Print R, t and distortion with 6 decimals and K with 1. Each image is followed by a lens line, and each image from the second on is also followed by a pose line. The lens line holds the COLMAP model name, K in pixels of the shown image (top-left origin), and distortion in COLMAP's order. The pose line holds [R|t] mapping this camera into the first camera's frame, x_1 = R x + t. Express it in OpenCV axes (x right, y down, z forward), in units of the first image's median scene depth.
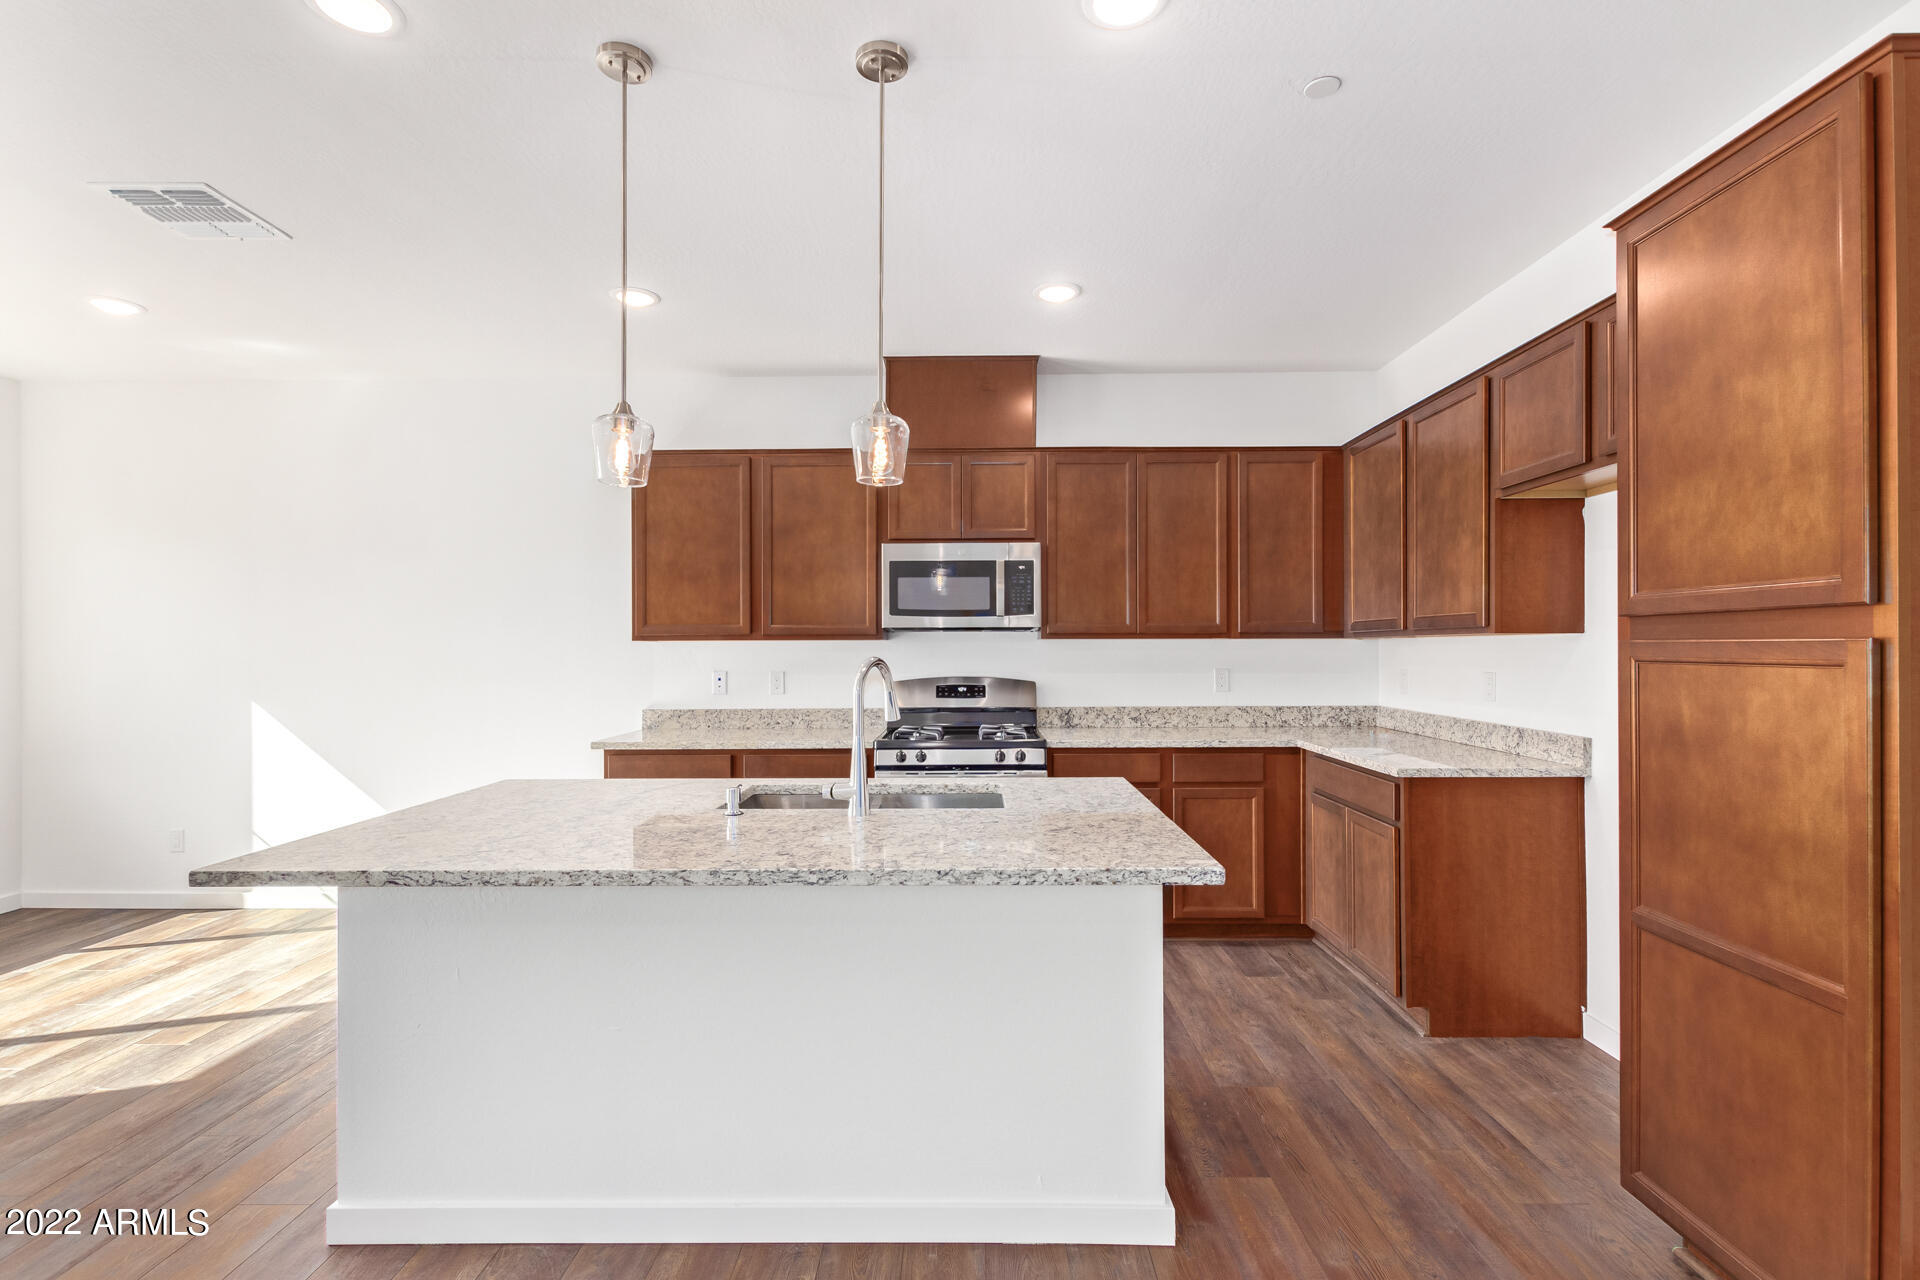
lens RADIAL K [[875.4, 0, 962.3], [0, 875.4, 648.6], [0, 0, 1]] dist [0.007917, -0.004125]
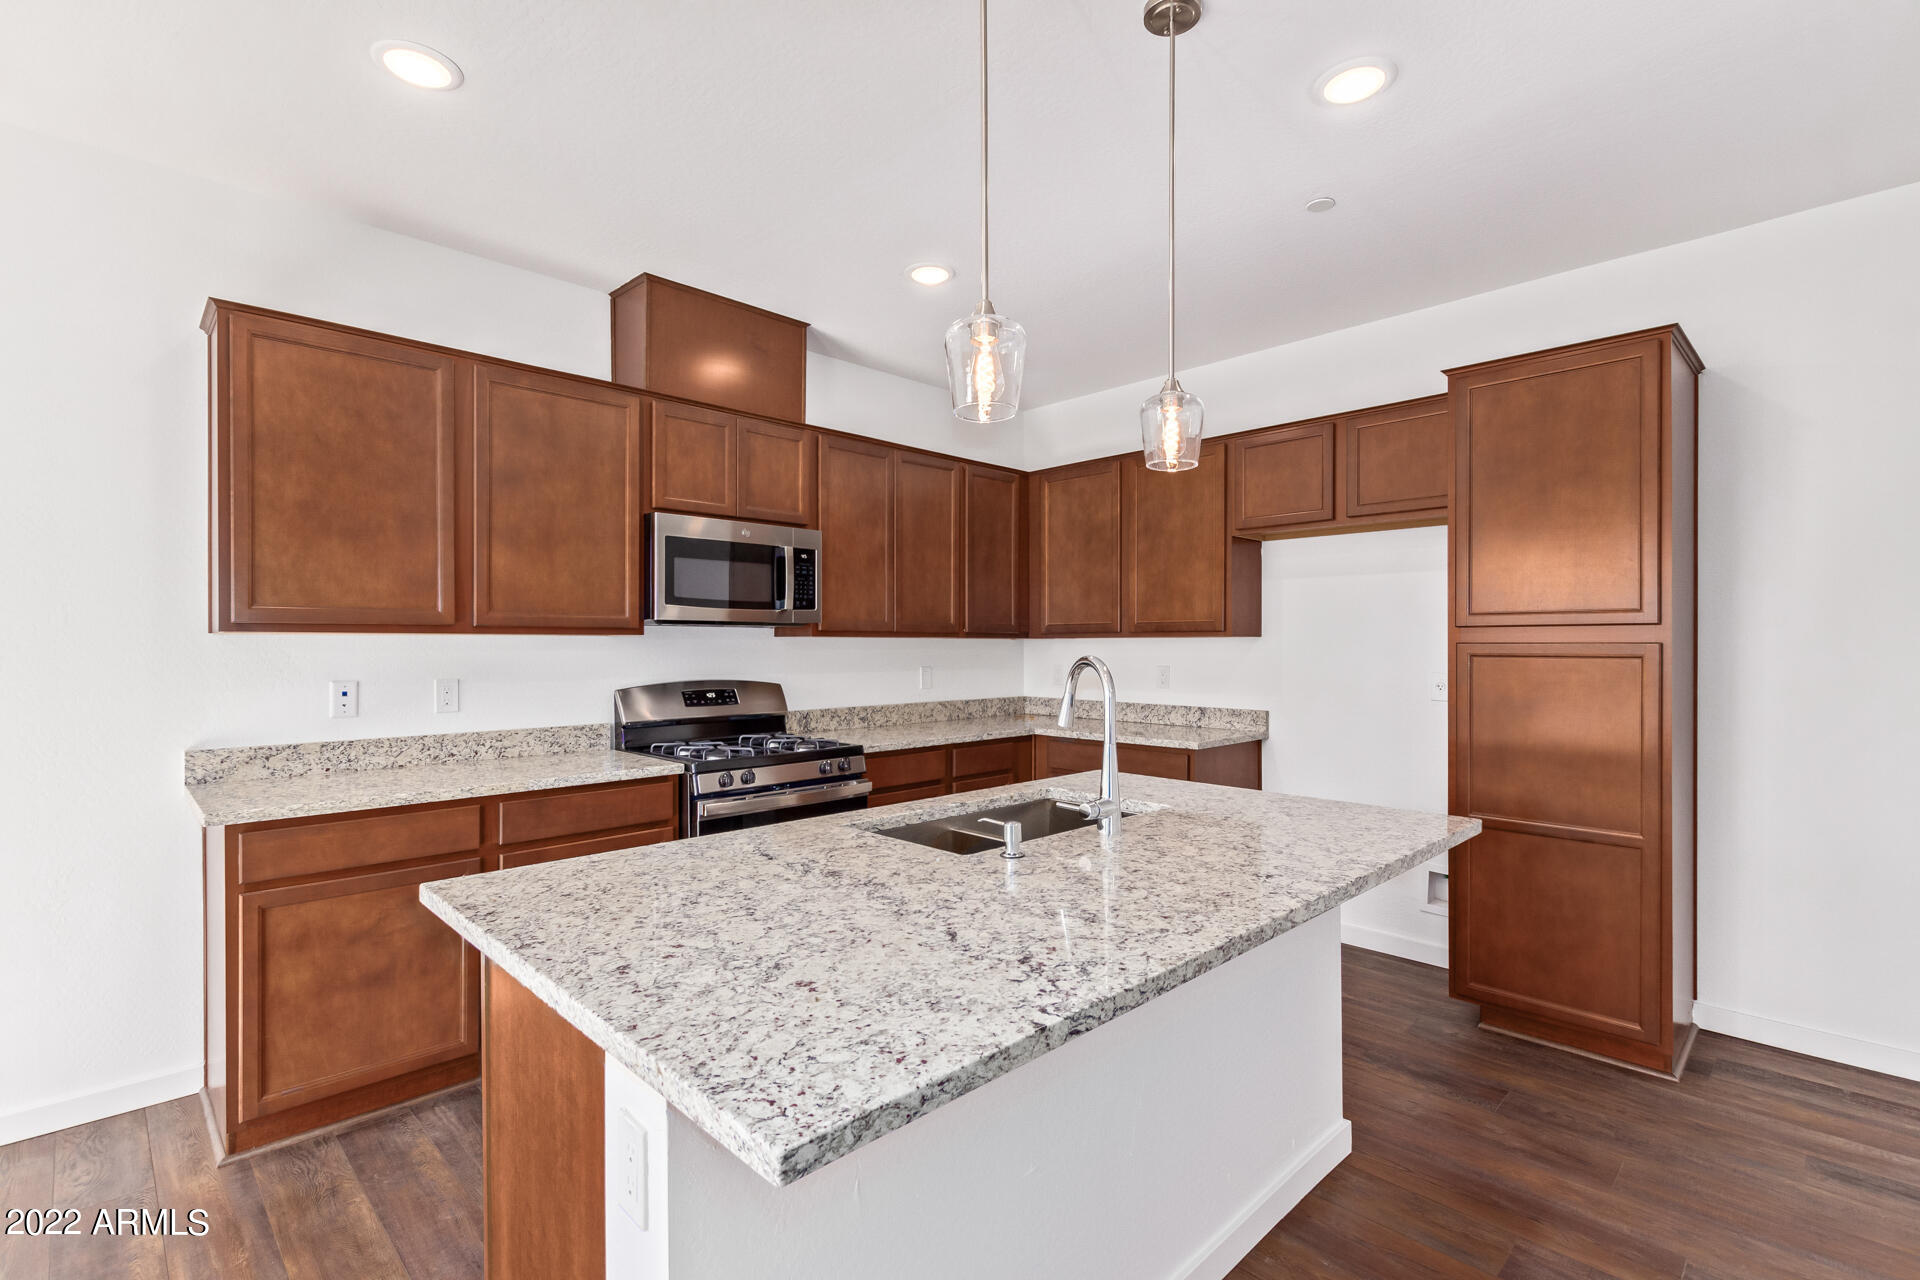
lens RADIAL K [[875.4, 0, 964.1], [0, 875.4, 649.7], [0, 0, 1]] dist [0.007917, -0.004125]
pose [[0.701851, 0.000261, 0.712324, -0.484228], [-0.002035, 0.999997, 0.001639, 0.001212], [-0.712321, -0.002600, 0.701849, 0.270618]]
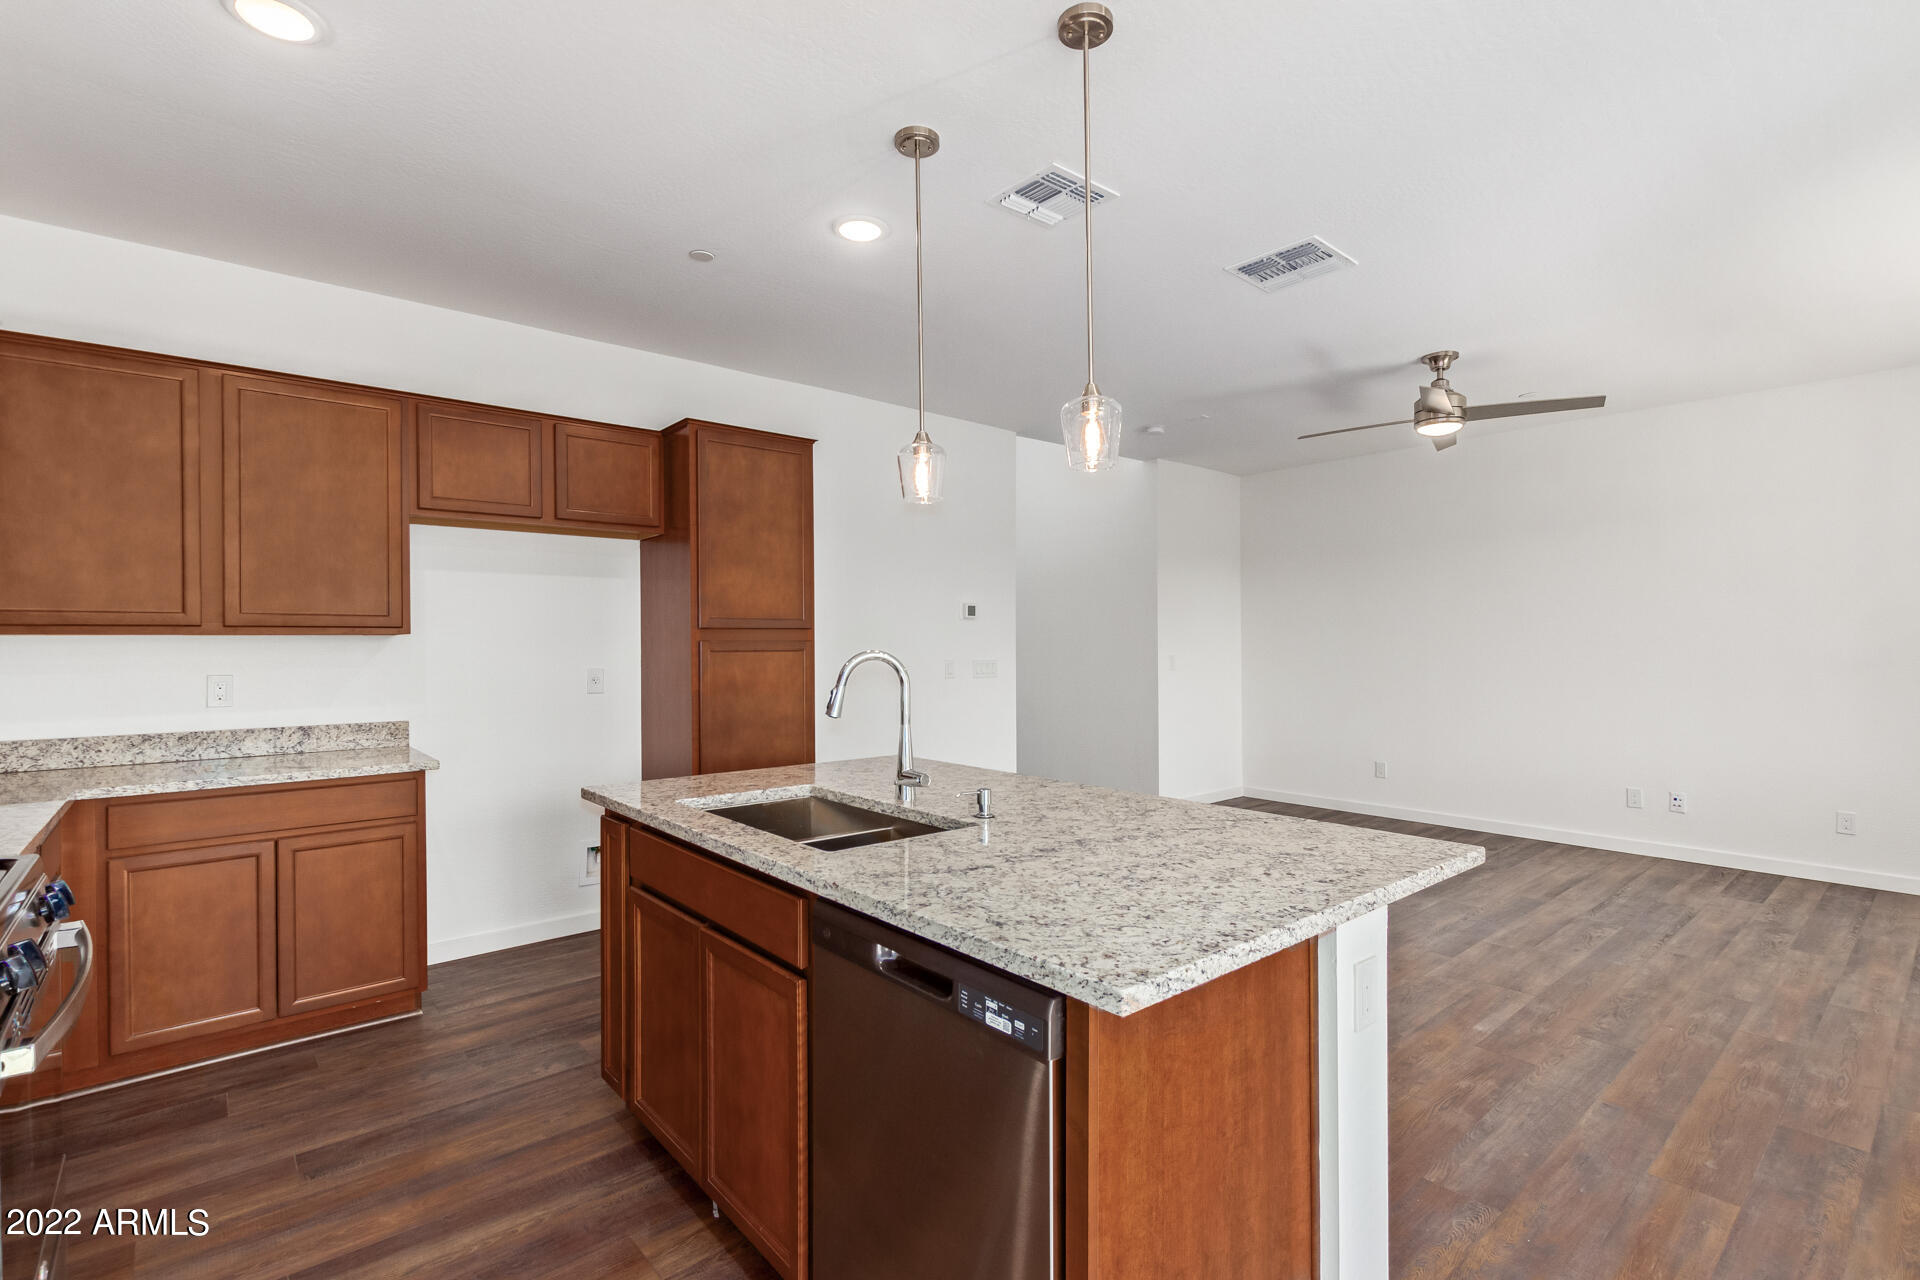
lens RADIAL K [[875.4, 0, 963.7], [0, 875.4, 645.0], [0, 0, 1]] dist [0.007917, -0.004125]
pose [[-0.659539, 0.005522, 0.751650, -0.542465], [0.009109, 0.999958, 0.000647, 0.002003], [-0.751615, 0.007273, -0.659562, 0.928202]]
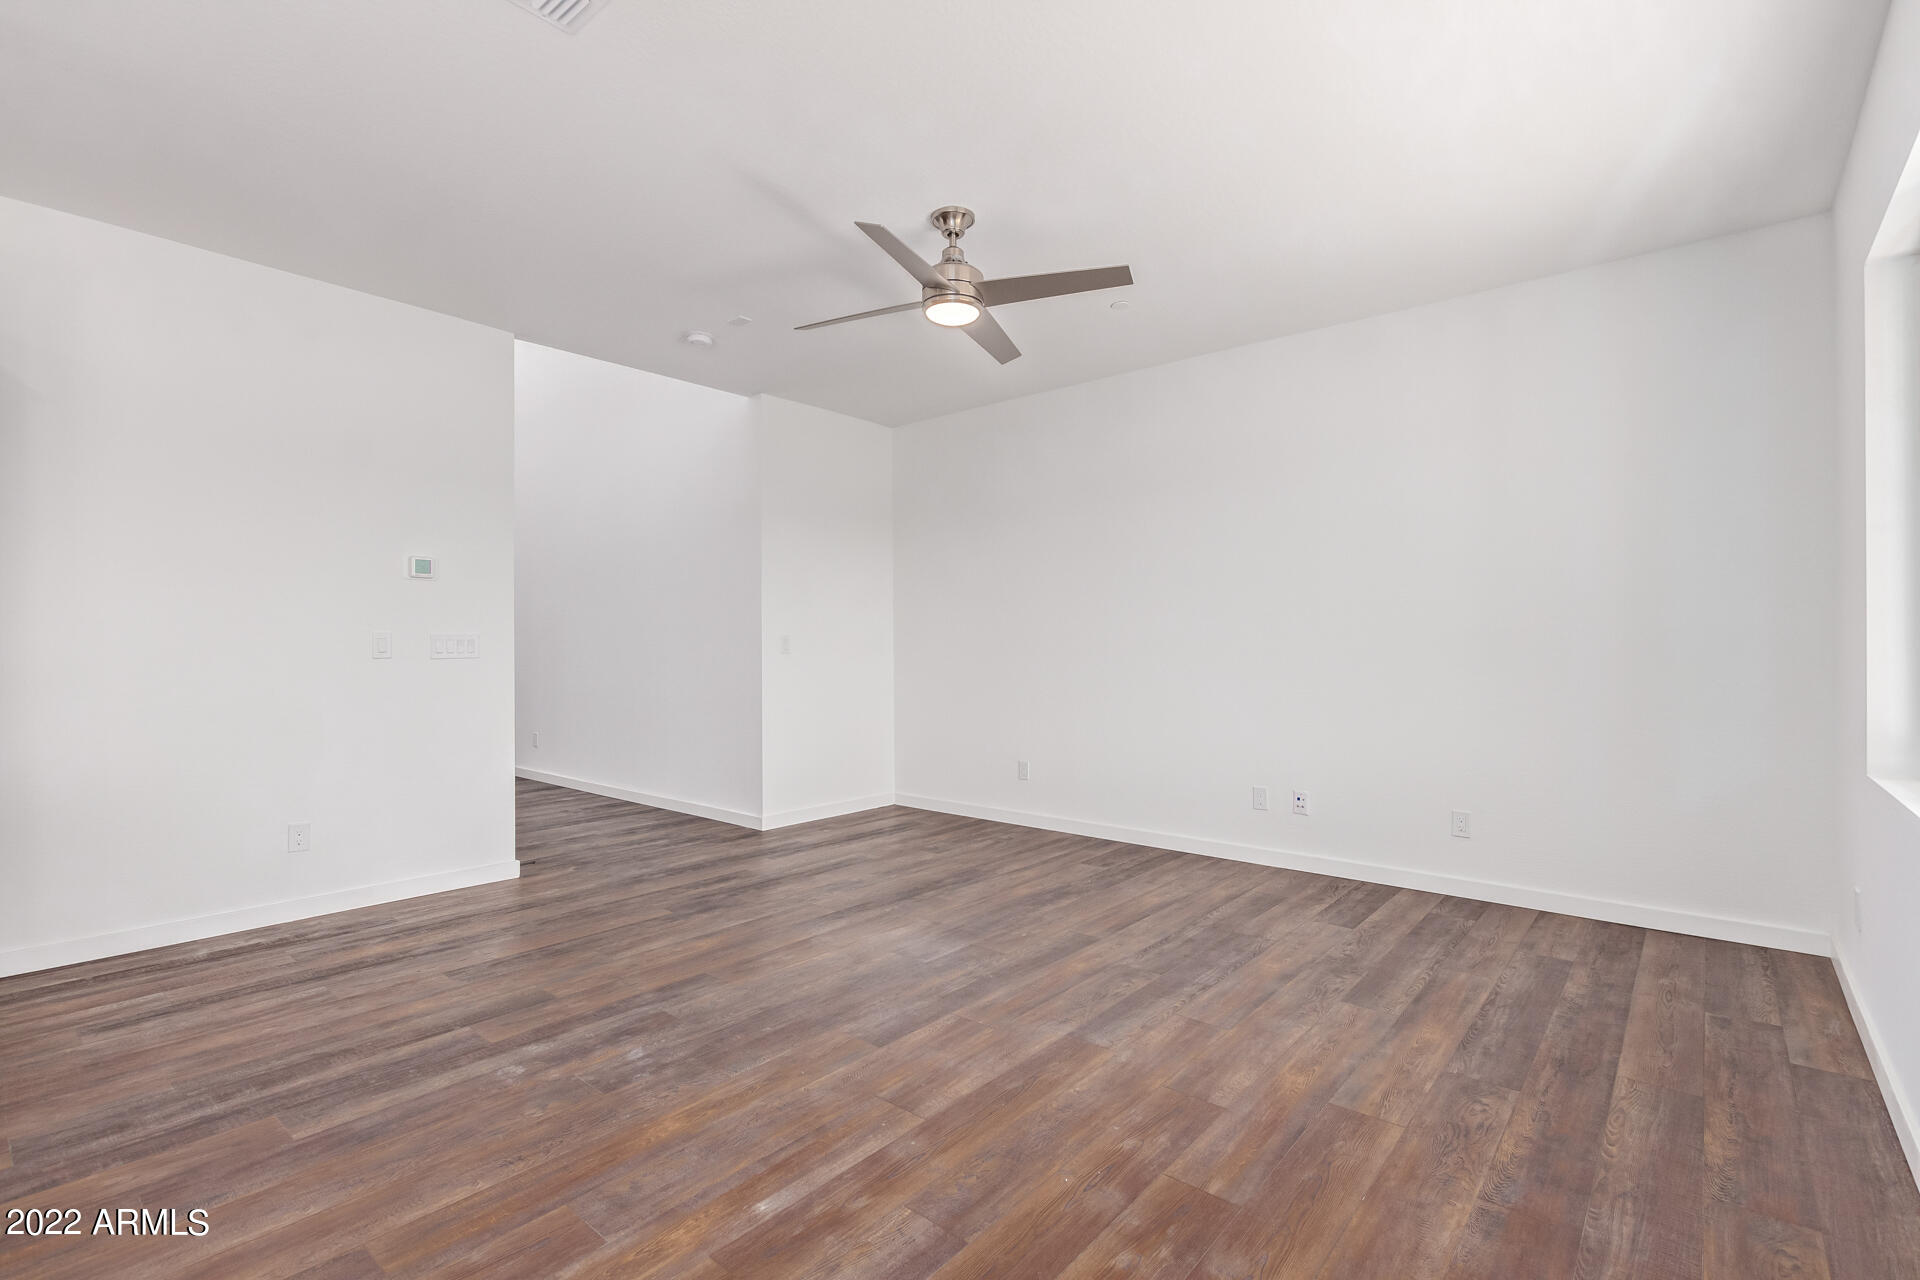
lens RADIAL K [[875.4, 0, 957.9], [0, 875.4, 643.6], [0, 0, 1]] dist [0.007917, -0.004125]
pose [[-0.768837, 0.010265, 0.639362, -0.637387], [0.010080, 0.999941, -0.003932, 0.050037], [-0.639365, 0.003421, -0.768896, 0.367018]]
